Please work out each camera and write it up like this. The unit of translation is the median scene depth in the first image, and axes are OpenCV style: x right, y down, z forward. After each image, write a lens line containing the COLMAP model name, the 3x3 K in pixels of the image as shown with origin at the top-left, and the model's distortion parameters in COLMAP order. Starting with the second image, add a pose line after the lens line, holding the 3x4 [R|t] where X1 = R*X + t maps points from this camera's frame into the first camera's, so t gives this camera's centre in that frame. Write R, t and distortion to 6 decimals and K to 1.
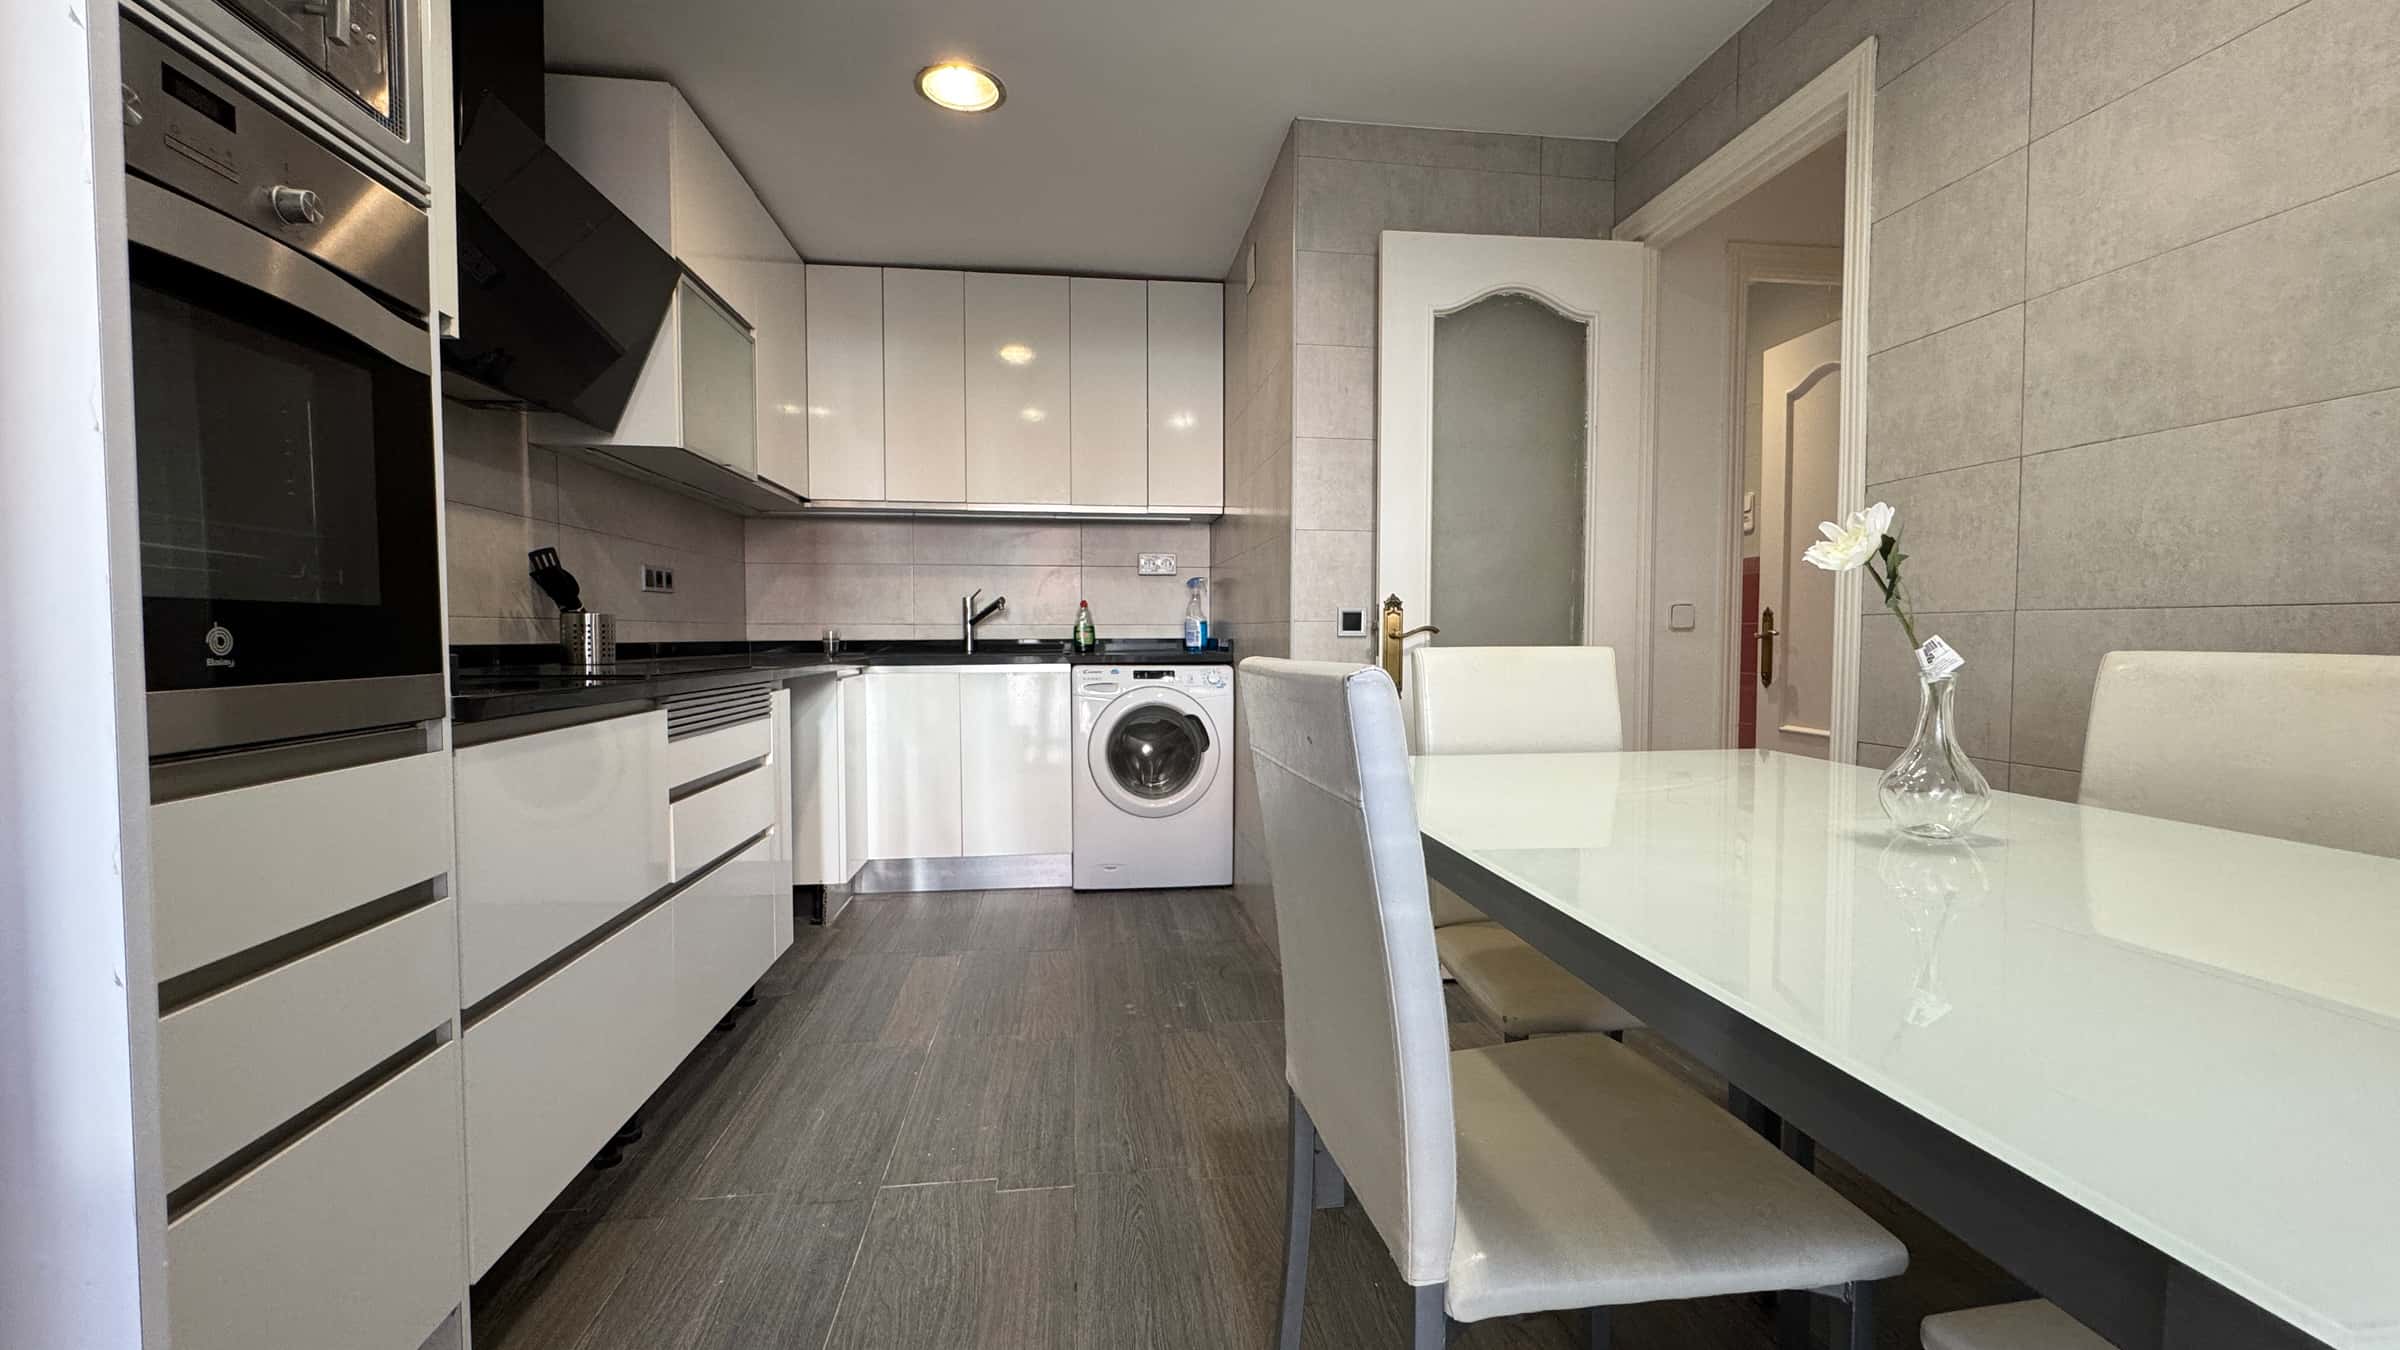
lens RADIAL K [[957.5, 0, 1197.9], [0, 957.5, 674.6], [0, 0, 1]] dist [-0.002945, 0.000532]
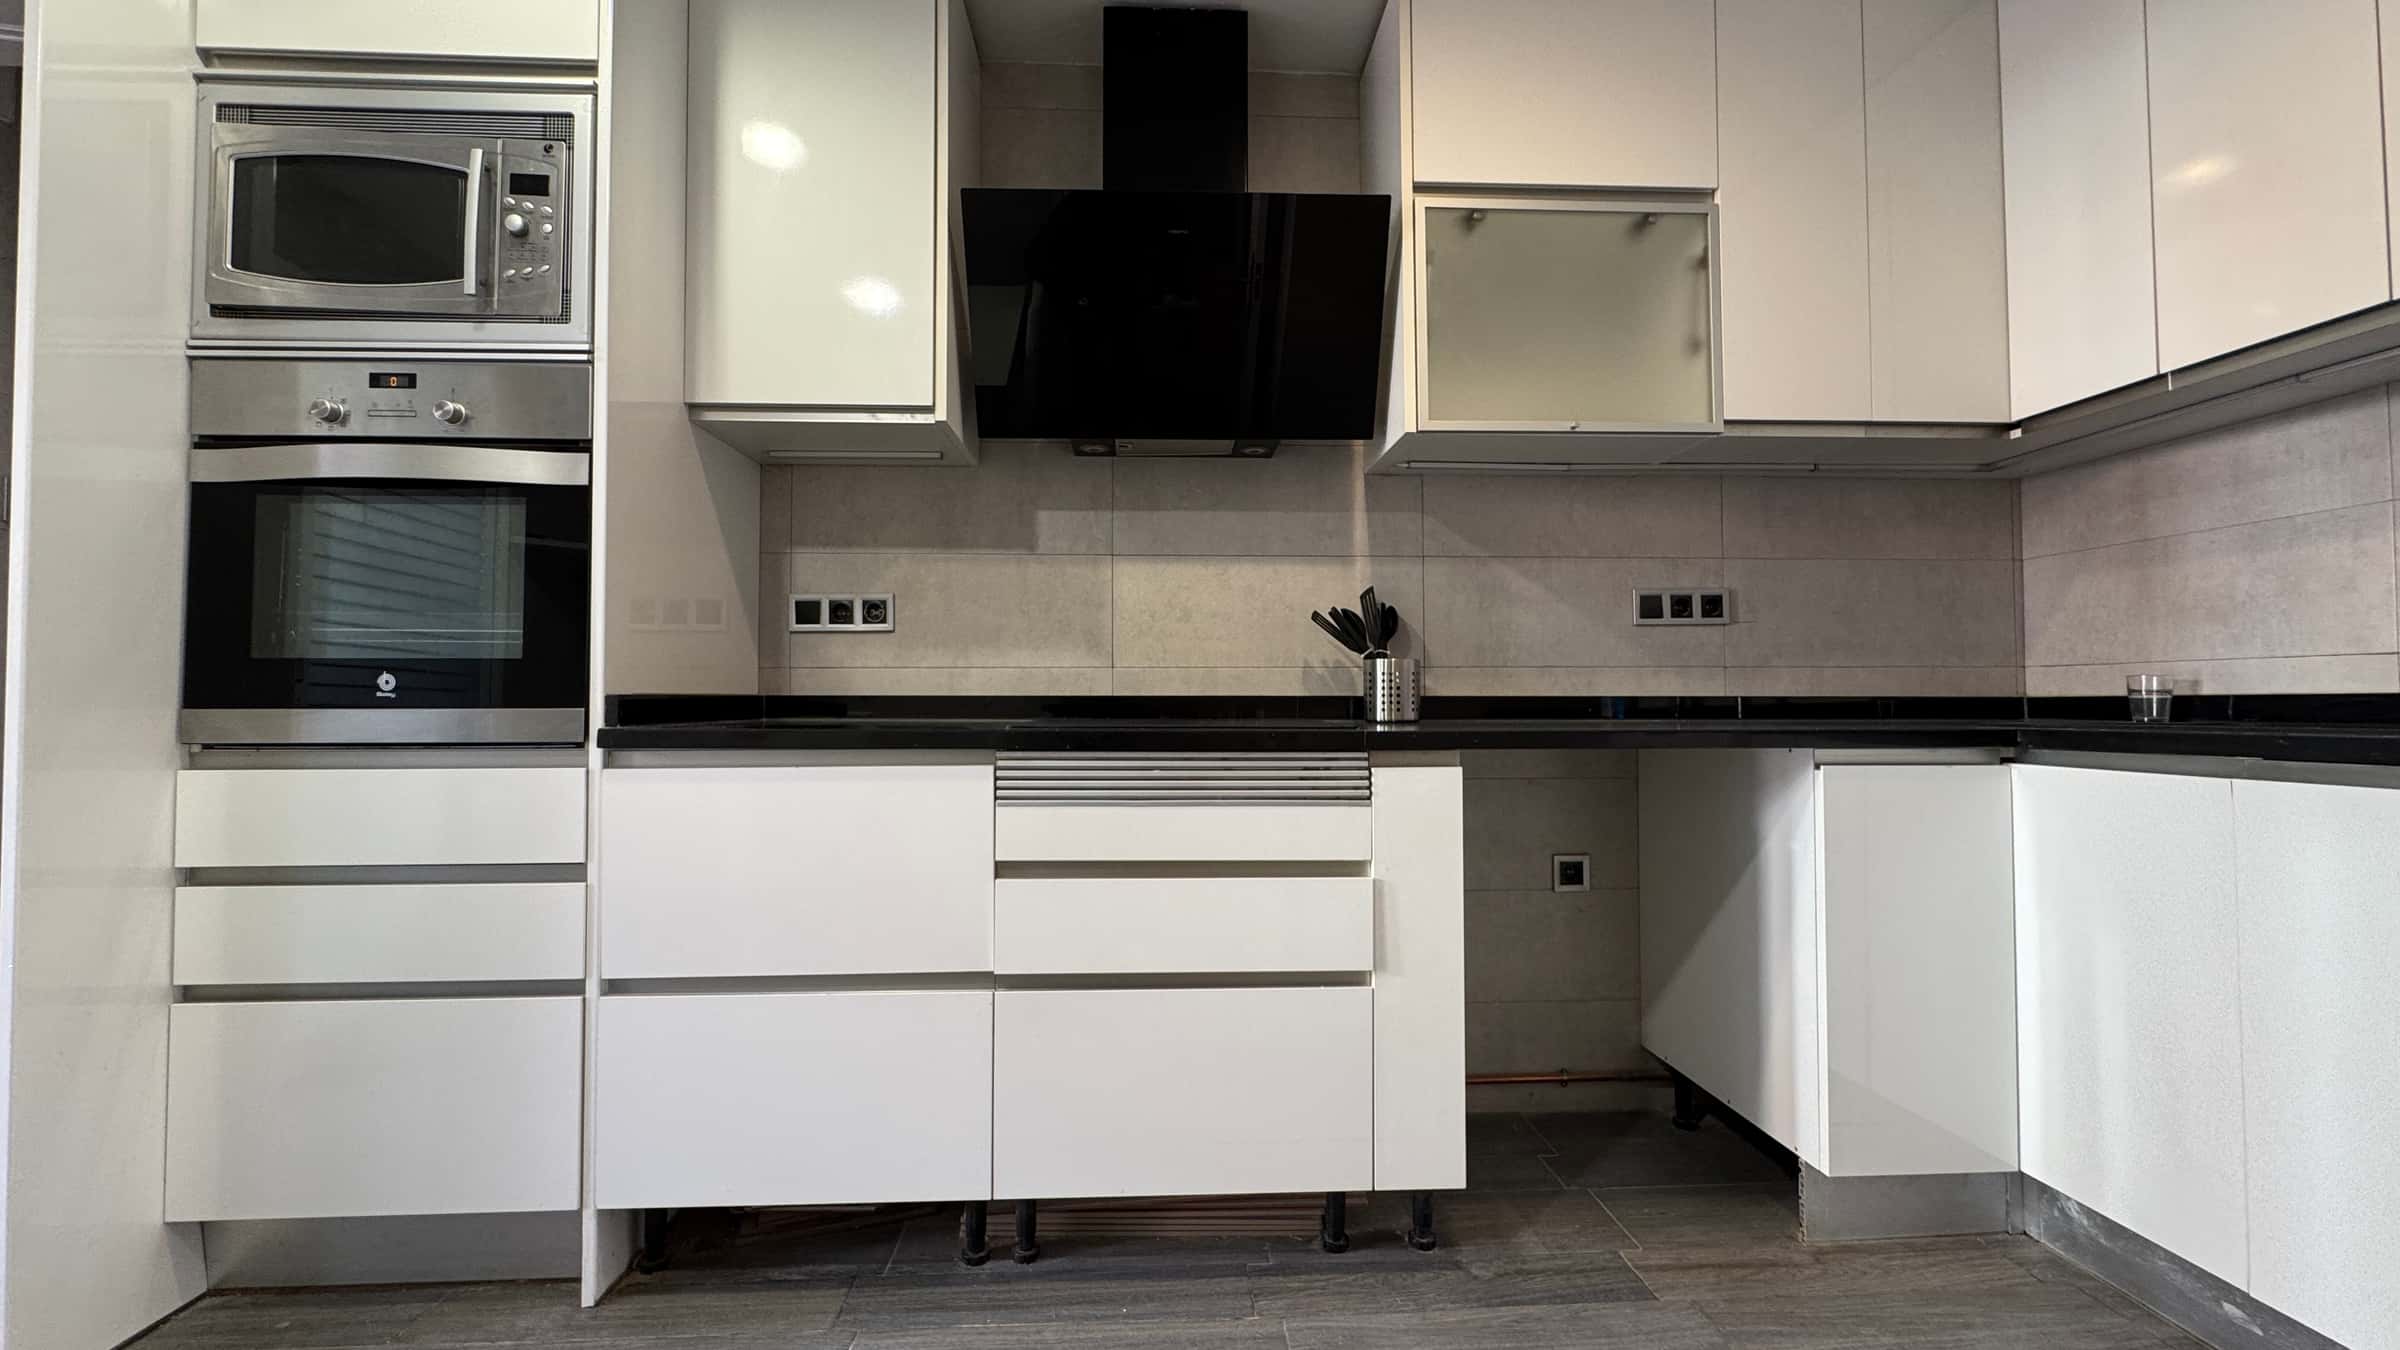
lens RADIAL K [[957.5, 0, 1200.2], [0, 957.5, 674.7], [0, 0, 1]] dist [-0.002945, 0.000532]
pose [[-0.076234, -0.026830, -0.996729, 0.146864], [-0.041615, 0.998852, -0.023704, -0.016890], [0.996221, 0.039672, -0.077263, 0.635022]]
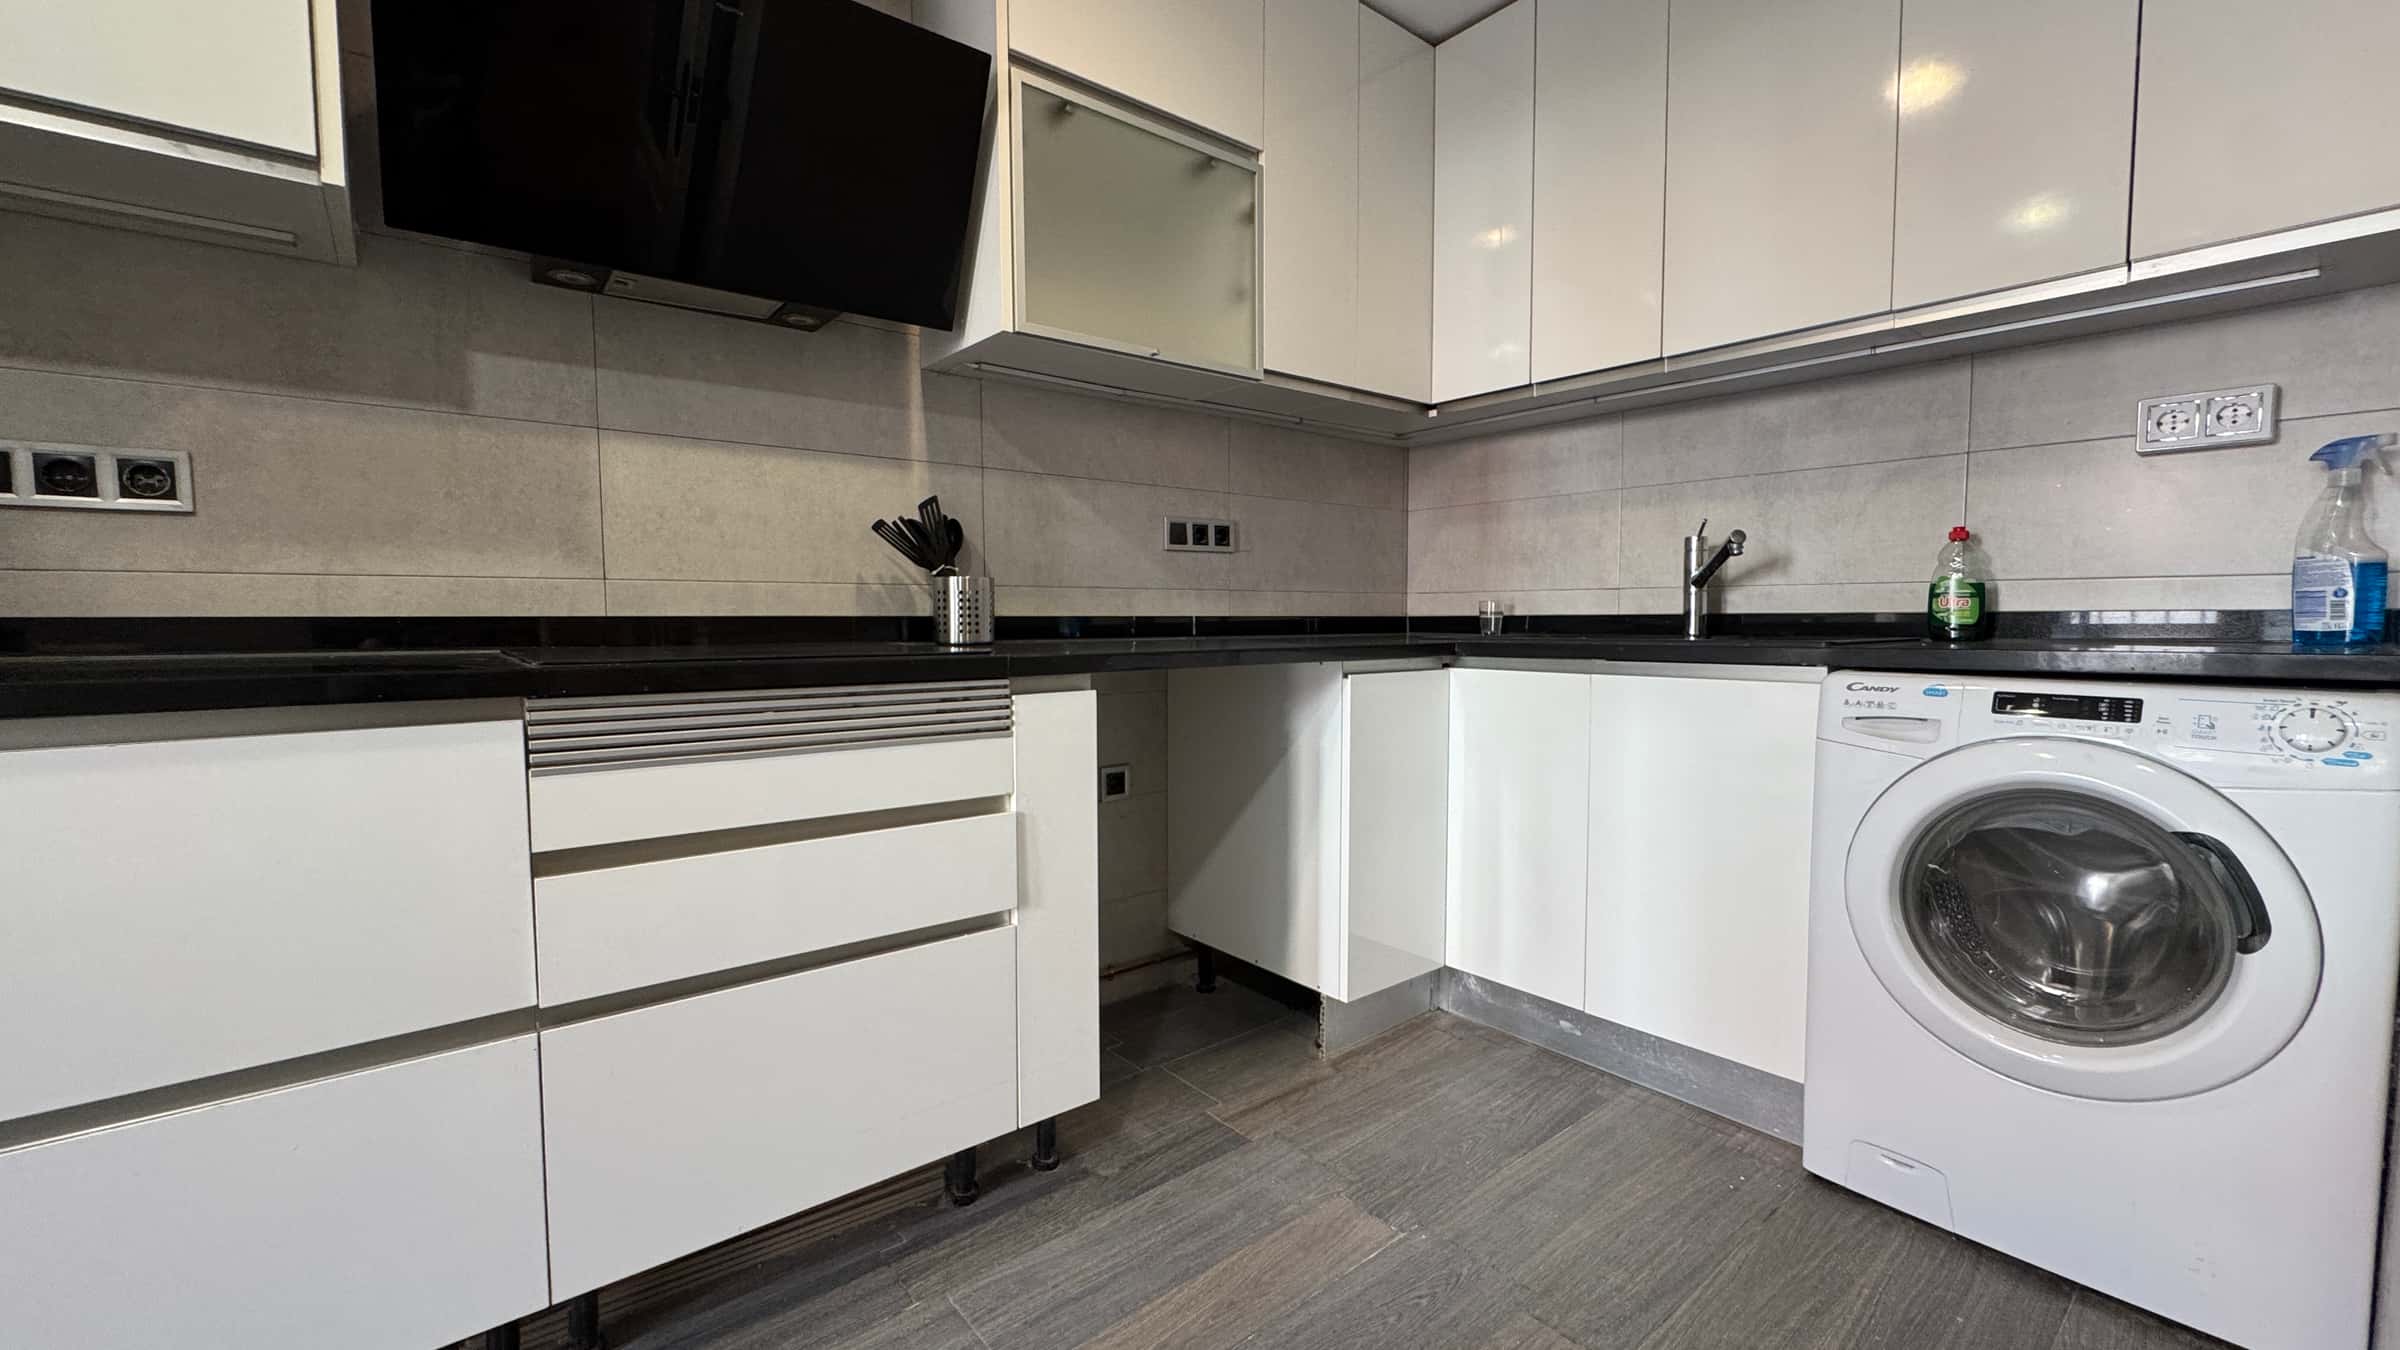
lens RADIAL K [[957.5, 0, 1199.6], [0, 957.5, 674.1], [0, 0, 1]] dist [-0.002945, 0.000532]
pose [[0.530050, 0.051710, -0.846388, 0.089370], [-0.034182, 0.998631, 0.039605, -0.015977], [0.847277, 0.007939, 0.531092, 0.530097]]
